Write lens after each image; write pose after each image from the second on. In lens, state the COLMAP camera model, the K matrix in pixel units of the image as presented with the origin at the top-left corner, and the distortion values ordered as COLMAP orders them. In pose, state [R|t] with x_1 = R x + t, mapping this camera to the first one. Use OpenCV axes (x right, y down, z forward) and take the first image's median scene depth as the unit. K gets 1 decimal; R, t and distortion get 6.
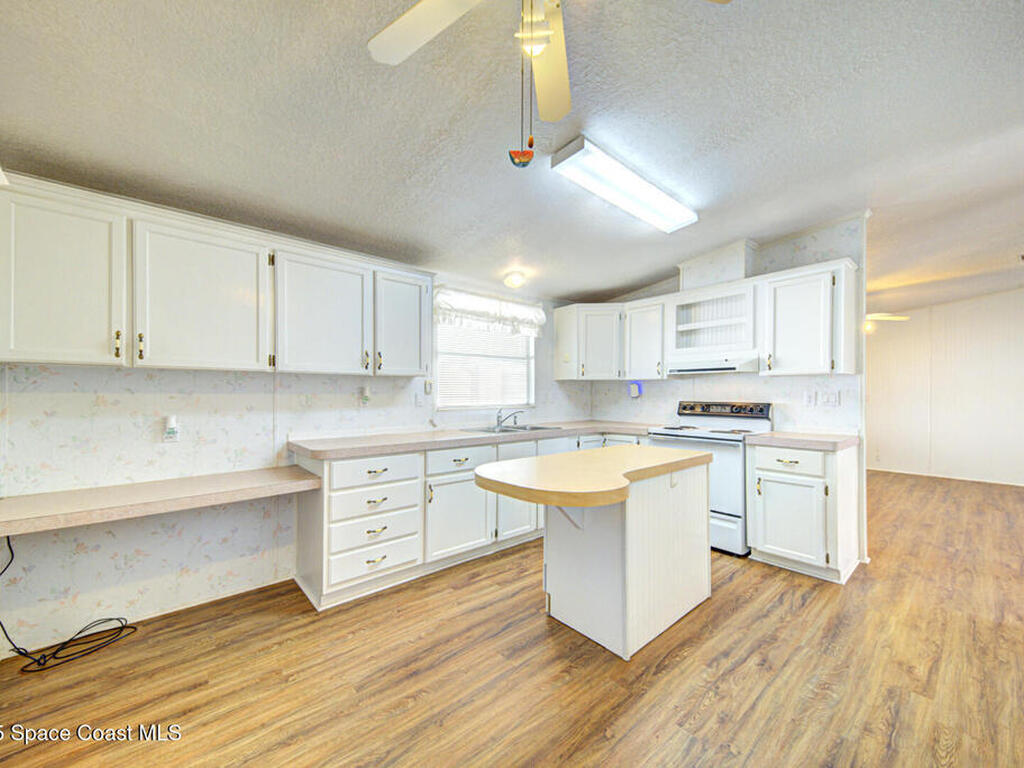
lens RADIAL K [[398.4, 0, 509.4], [0, 398.4, 394.8], [0, 0, 1]] dist [0.022657, -0.001822]
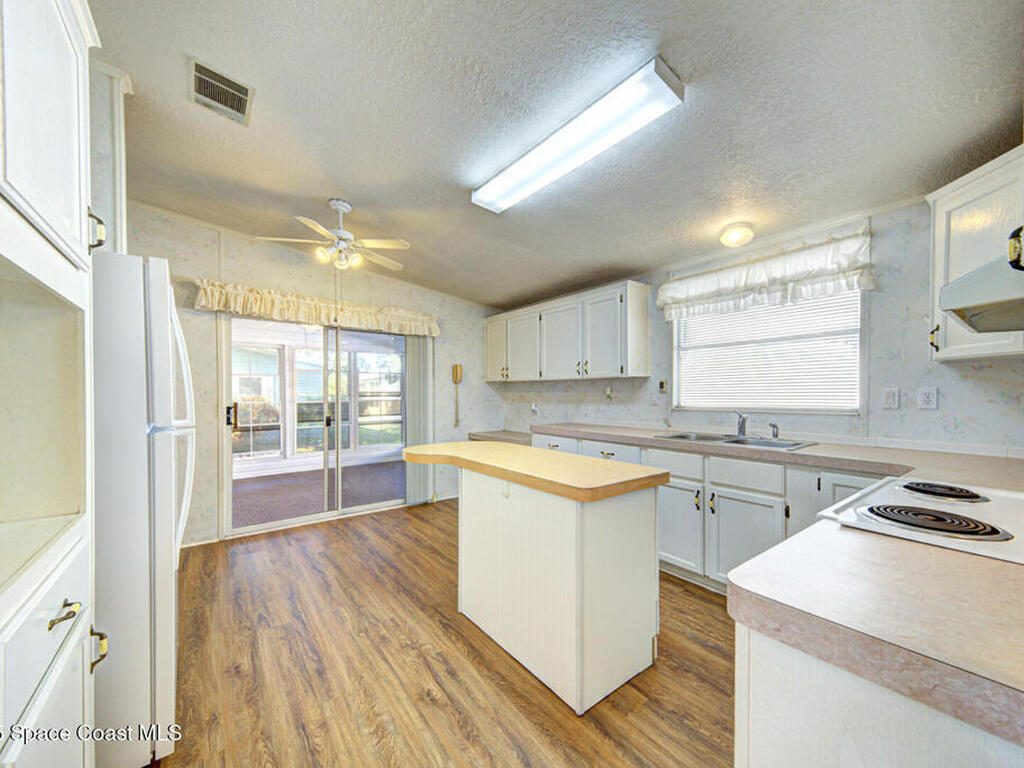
lens RADIAL K [[398.4, 0, 516.0], [0, 398.4, 396.9], [0, 0, 1]] dist [0.022657, -0.001822]
pose [[-0.047292, 0.008525, -0.998845, 0.956887], [-0.004032, 0.999954, 0.008725, 0.000715], [0.998873, 0.004440, -0.047255, 0.787956]]
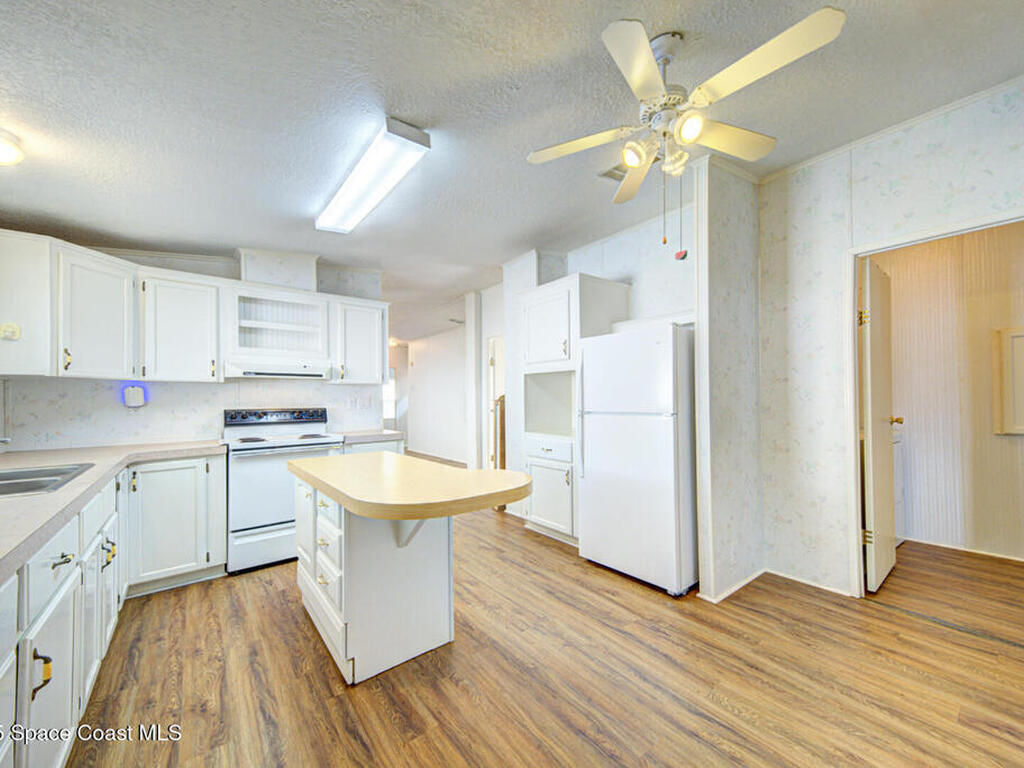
lens RADIAL K [[398.4, 0, 511.2], [0, 398.4, 393.0], [0, 0, 1]] dist [0.022657, -0.001822]
pose [[0.044909, 0.012767, 0.998909, -0.515422], [0.015436, 0.999790, -0.013472, 0.002821], [-0.998872, 0.016024, 0.044703, 0.503223]]
